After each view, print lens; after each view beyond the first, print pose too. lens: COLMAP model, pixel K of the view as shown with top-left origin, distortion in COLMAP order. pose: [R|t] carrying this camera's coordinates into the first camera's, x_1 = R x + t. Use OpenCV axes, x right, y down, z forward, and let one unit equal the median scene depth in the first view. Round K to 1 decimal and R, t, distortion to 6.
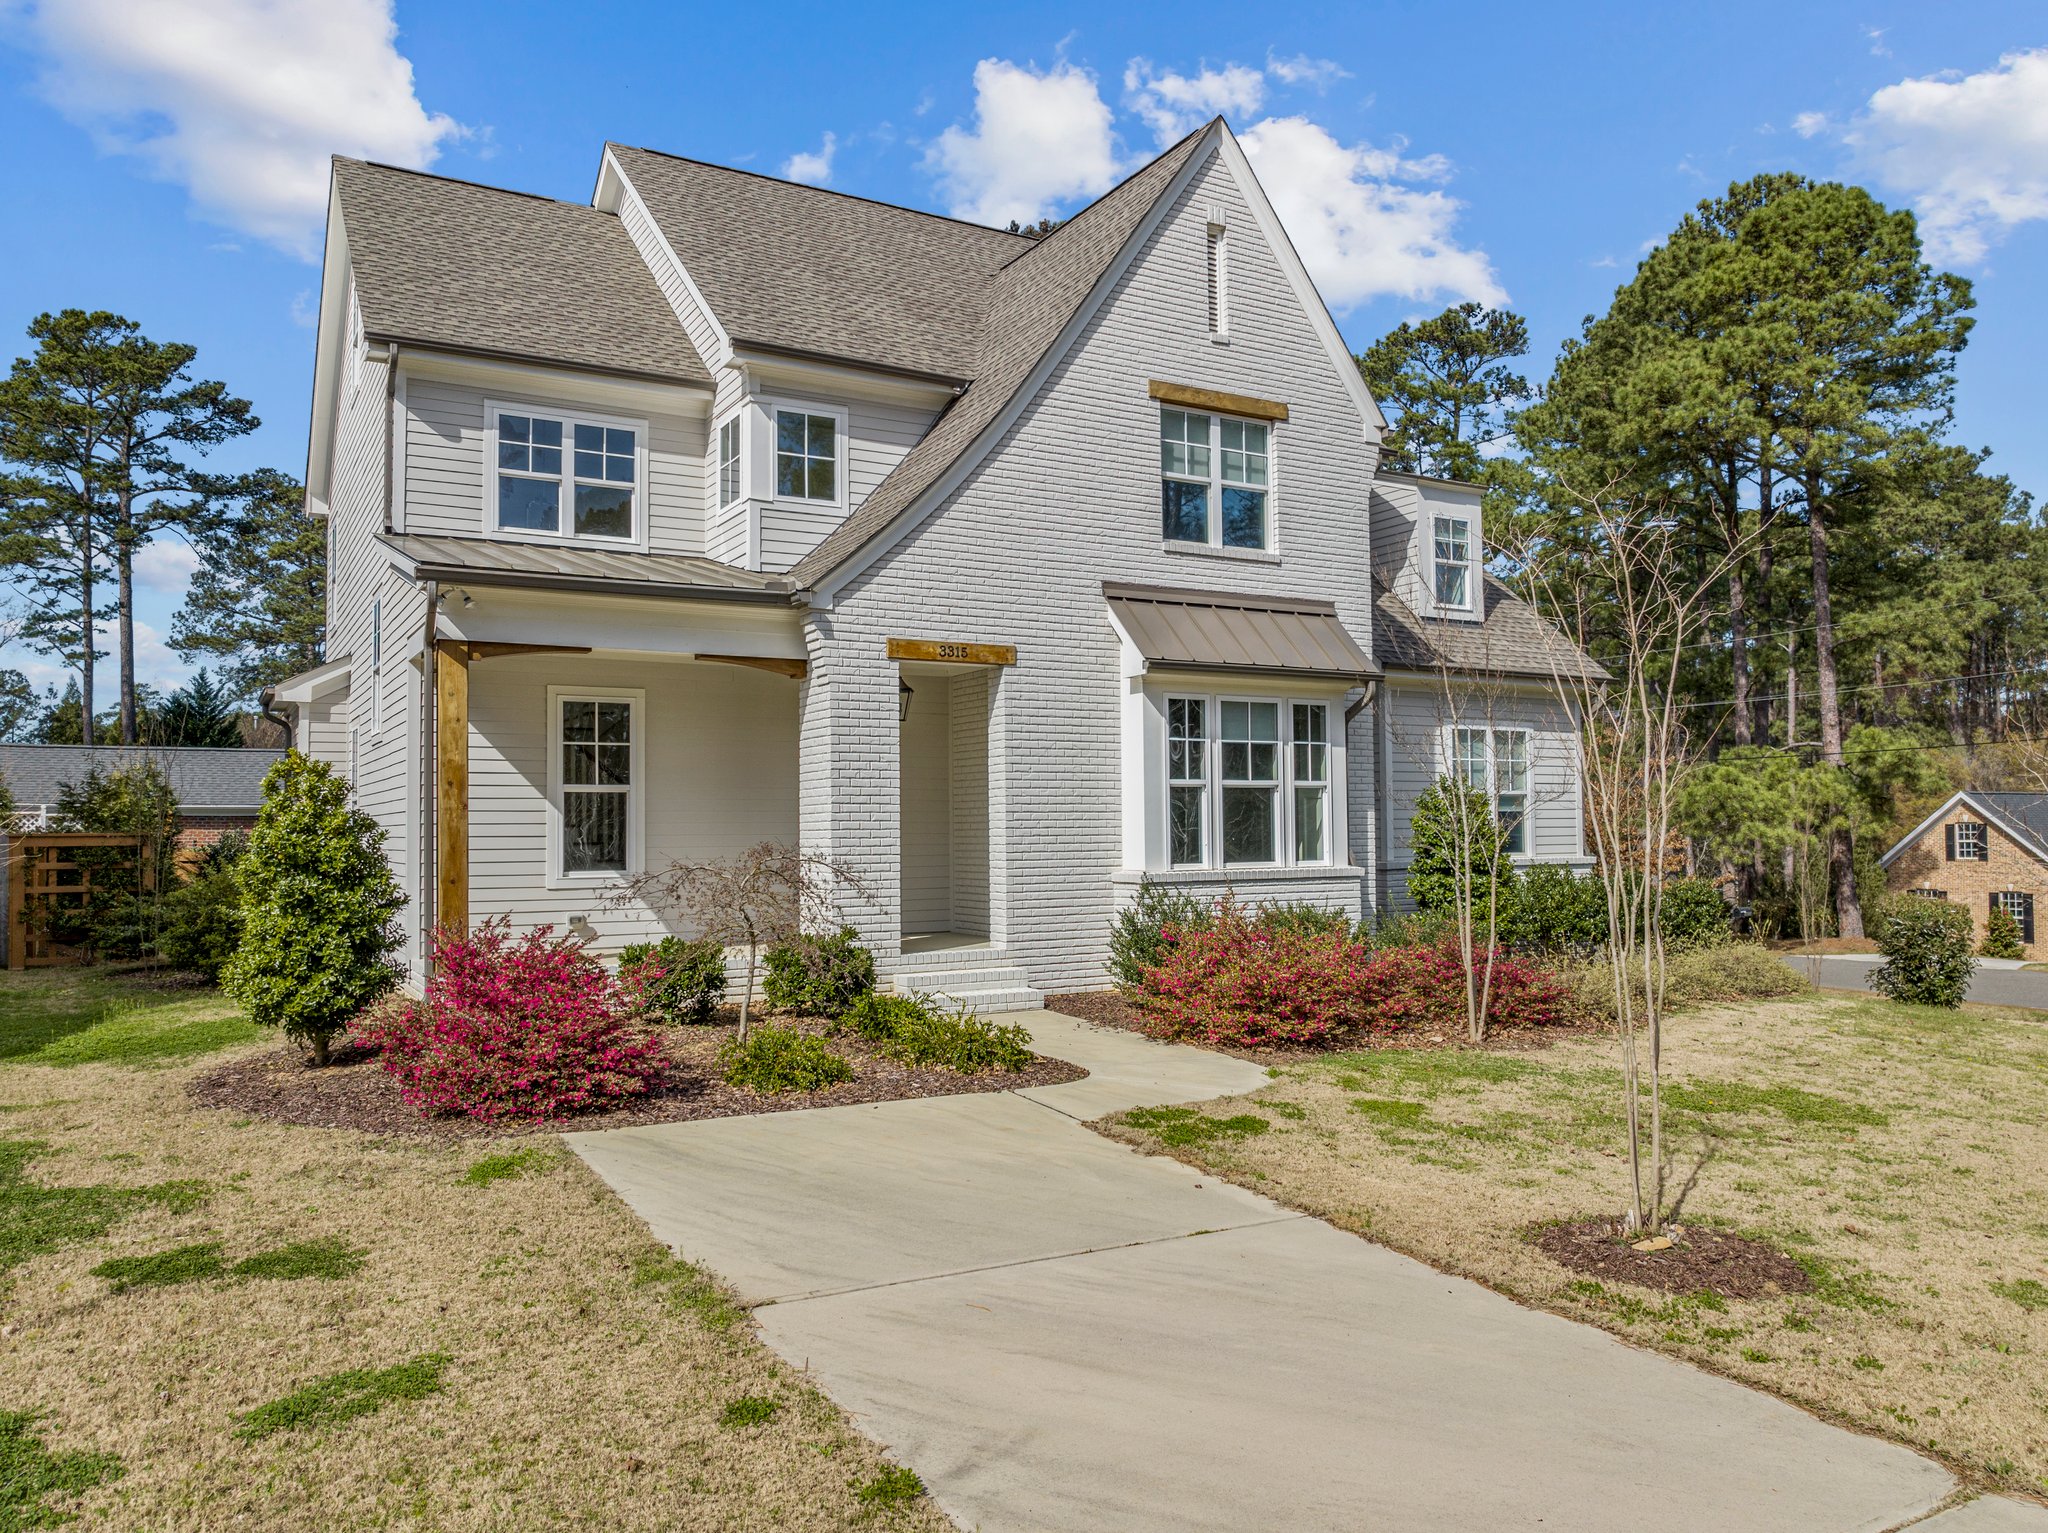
lens RADIAL K [[1446.7, 0, 1027.2], [0, 1446.7, 790.0], [0, 0, 1]] dist [-0.039703, 0.009884]
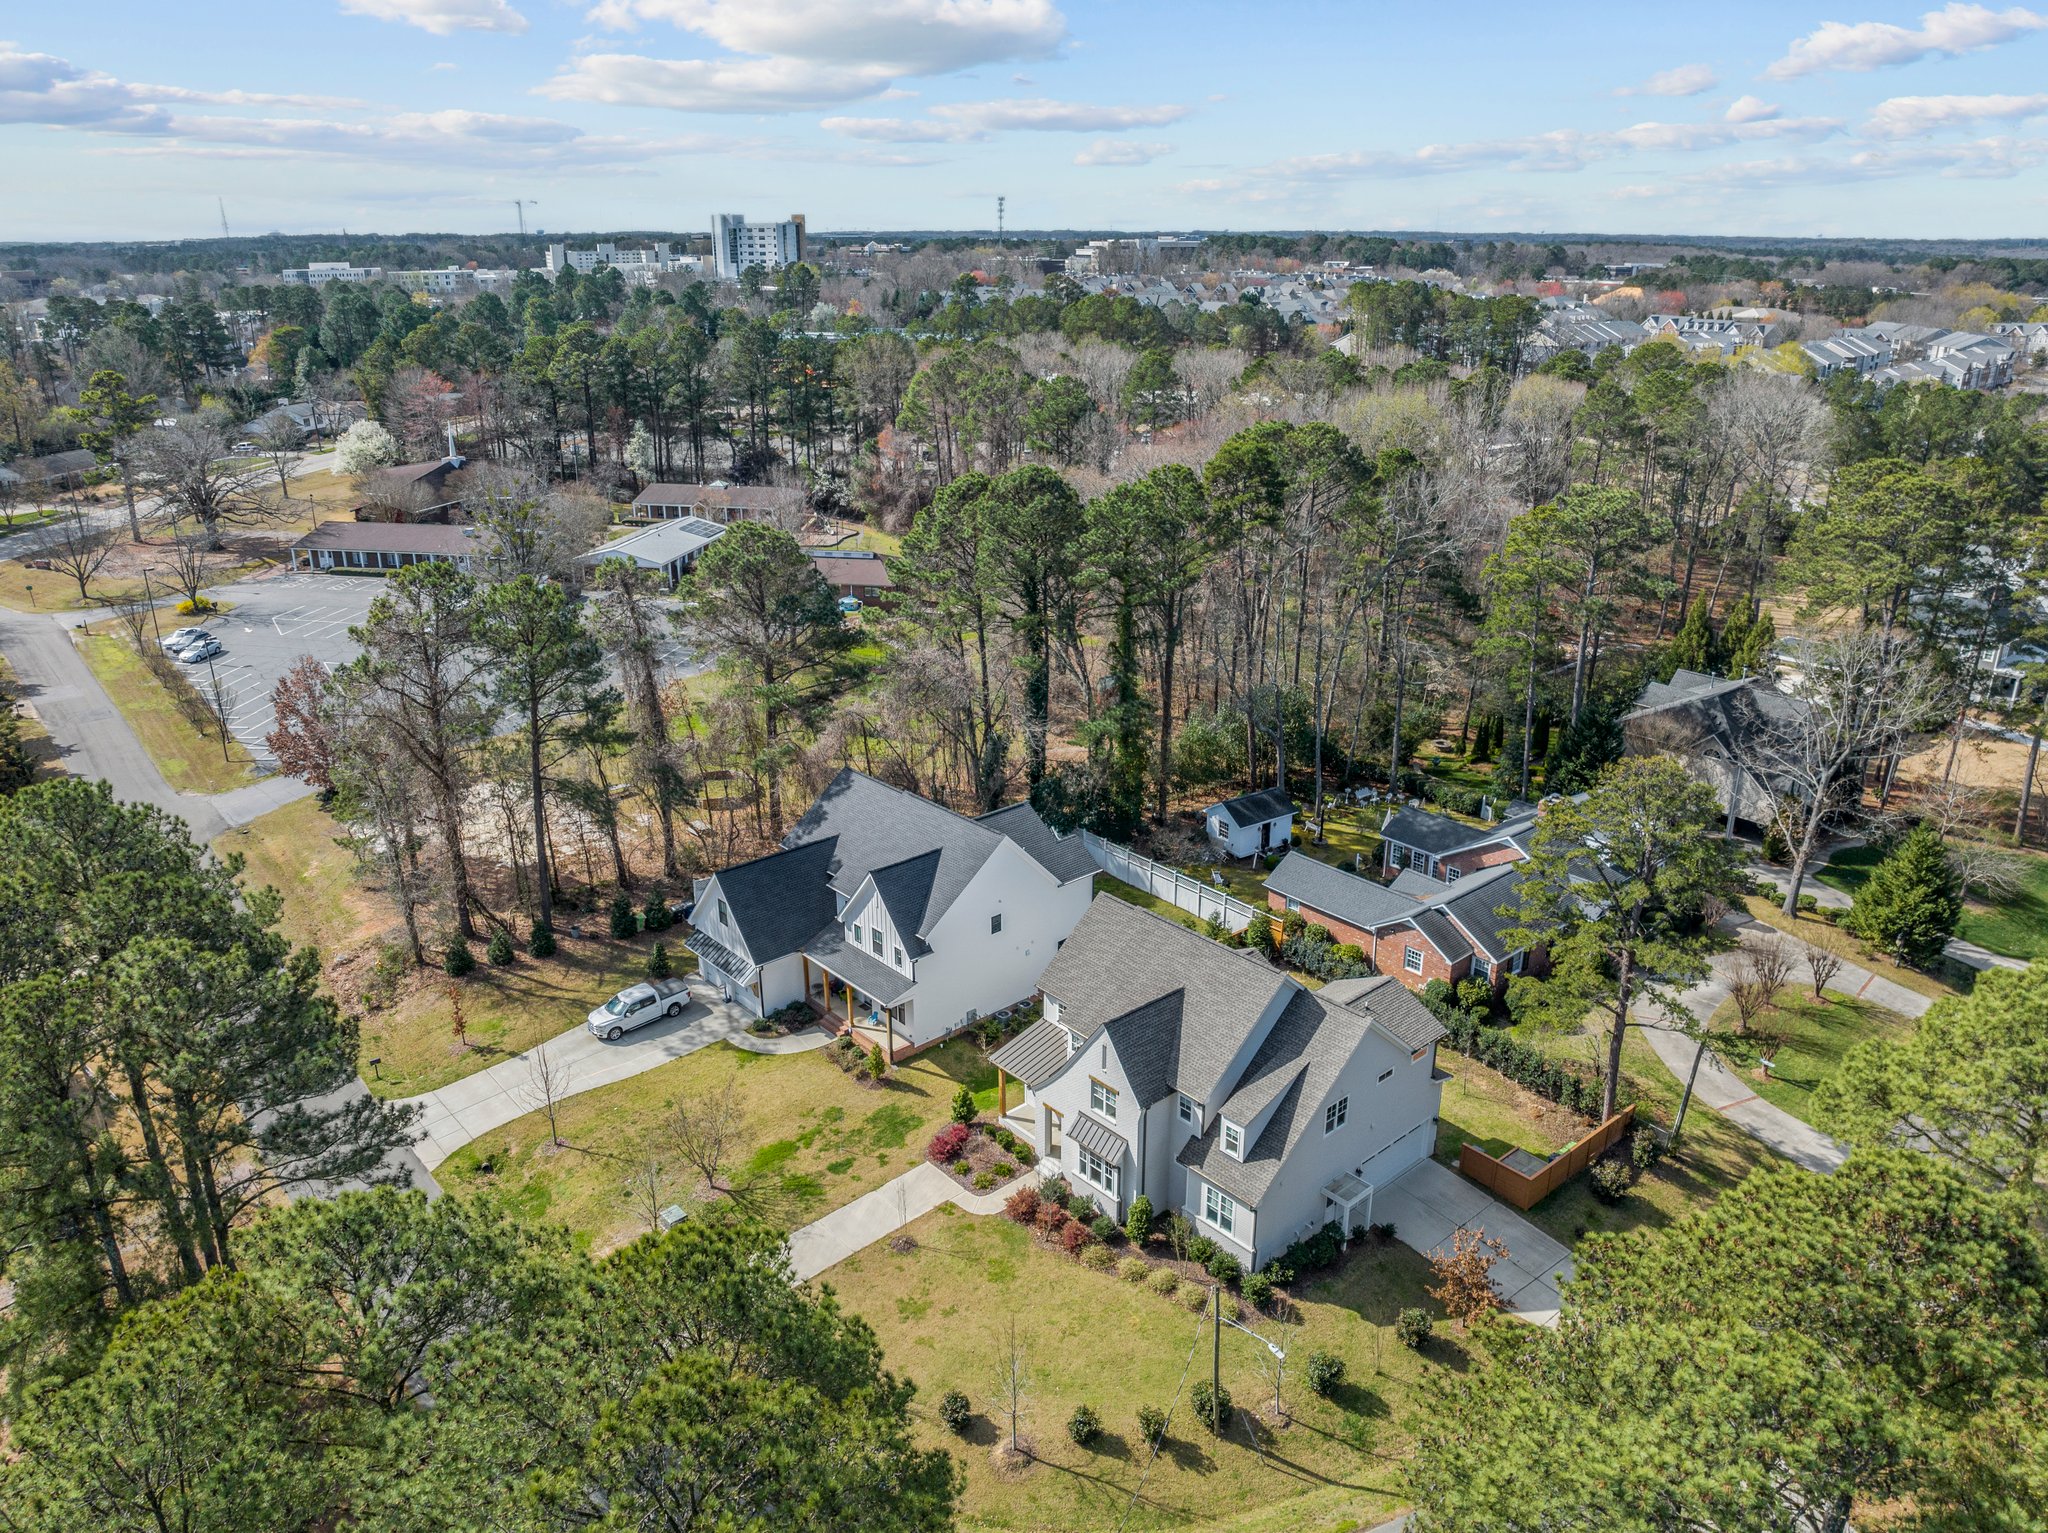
lens RADIAL K [[1441.0, 0, 1038.8], [0, 1441.0, 769.7], [0, 0, 1]] dist [-0.016693, -0.049908]
pose [[0.202755, 0.351184, -0.914090, 3.468848], [0.026395, 0.931180, 0.363604, -2.559578], [0.978874, -0.097850, 0.179531, 0.181936]]
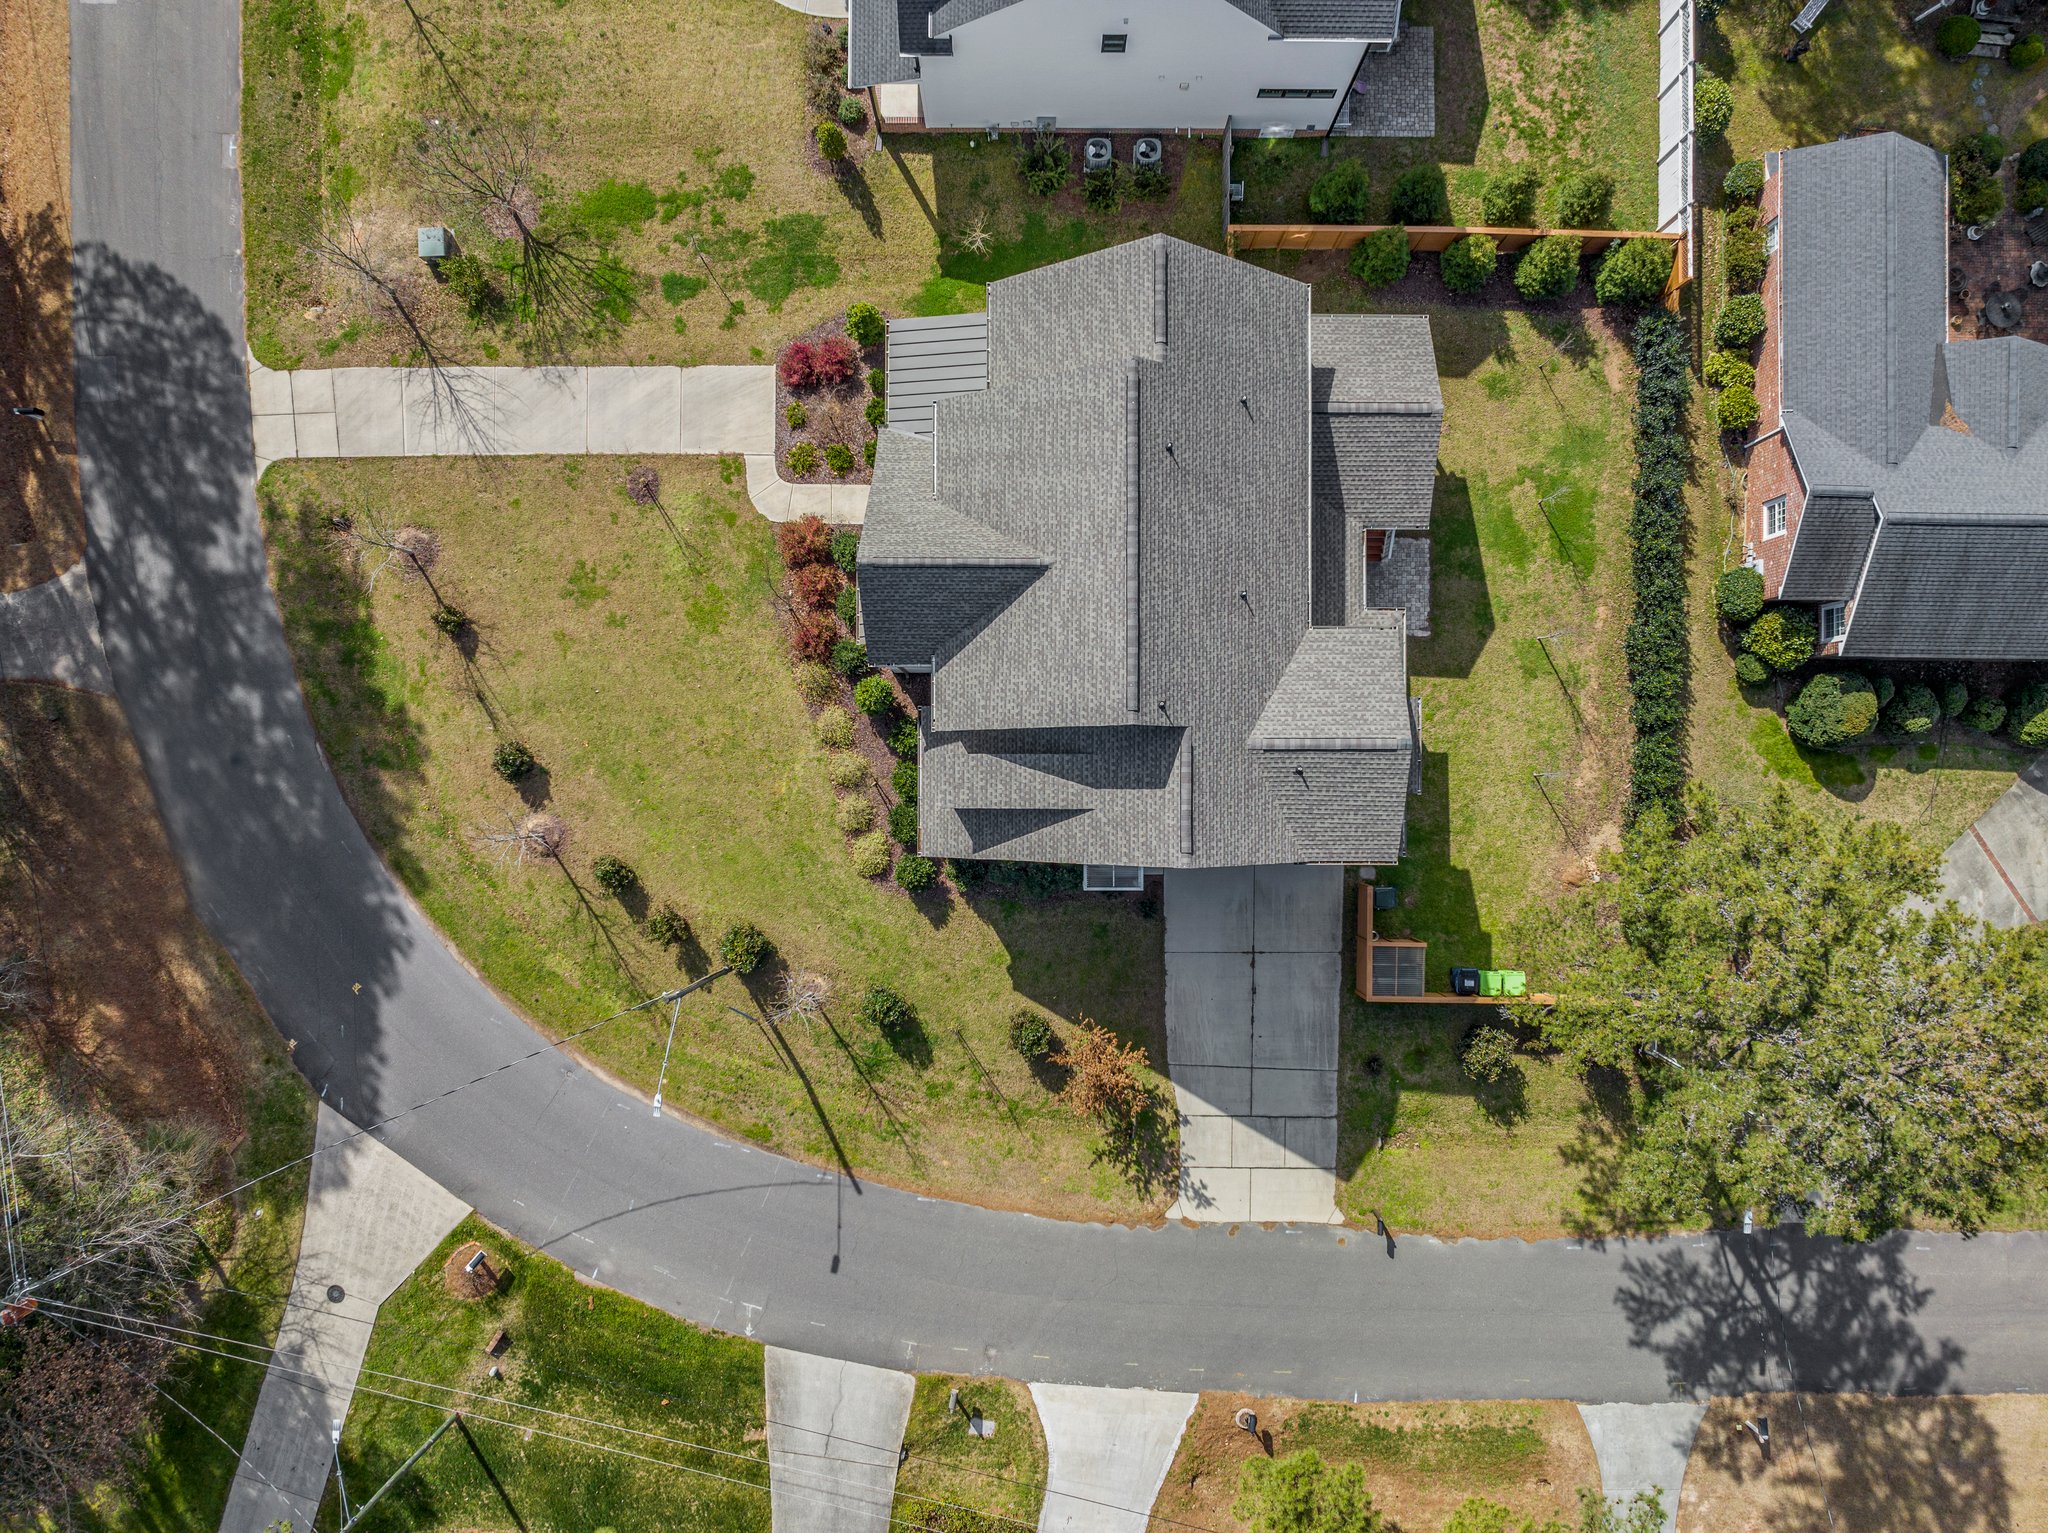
lens RADIAL K [[1434.0, 0, 1019.3], [0, 1434.0, 771.7], [0, 0, 1]] dist [-0.050693, 0.023989]
pose [[-0.501629, 0.865082, -0.001064, 0.307819], [0.025616, 0.016083, 0.999542, -2.804613], [0.864703, 0.501373, -0.030228, 1.467599]]
